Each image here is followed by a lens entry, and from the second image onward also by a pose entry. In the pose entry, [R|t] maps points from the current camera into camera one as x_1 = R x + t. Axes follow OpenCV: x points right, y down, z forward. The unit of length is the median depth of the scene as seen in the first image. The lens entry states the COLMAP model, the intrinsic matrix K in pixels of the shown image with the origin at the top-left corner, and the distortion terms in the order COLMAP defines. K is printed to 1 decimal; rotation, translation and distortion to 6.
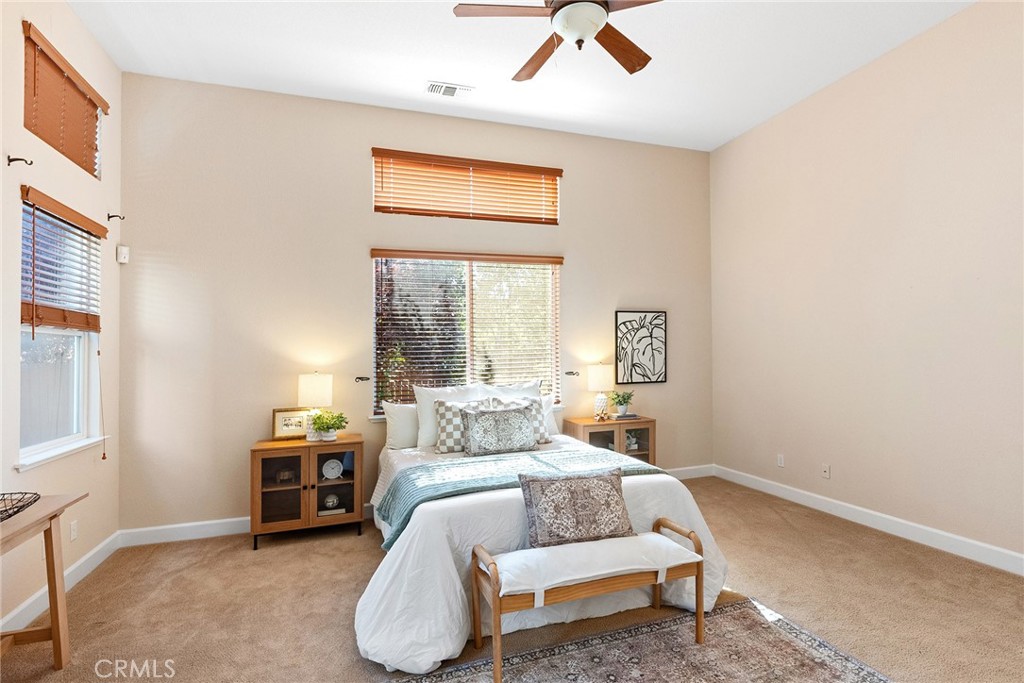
lens RADIAL K [[482.7, 0, 516.0], [0, 482.7, 344.3], [0, 0, 1]] dist [-0.001654, 0.000203]
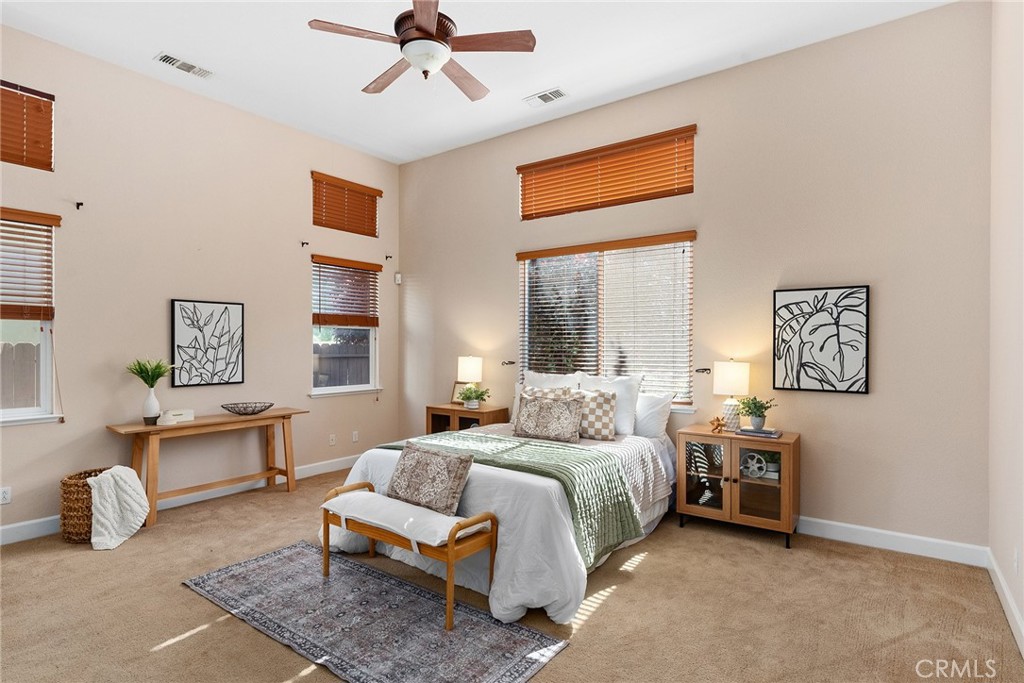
lens RADIAL K [[516.6, 0, 523.1], [0, 516.6, 340.4], [0, 0, 1]] dist [-0.006273, 0.003090]
pose [[0.592830, 0.013886, -0.805208, 0.615499], [-0.000038, 0.999852, 0.017215, -0.005889], [0.805328, -0.010174, 0.592743, 0.221498]]
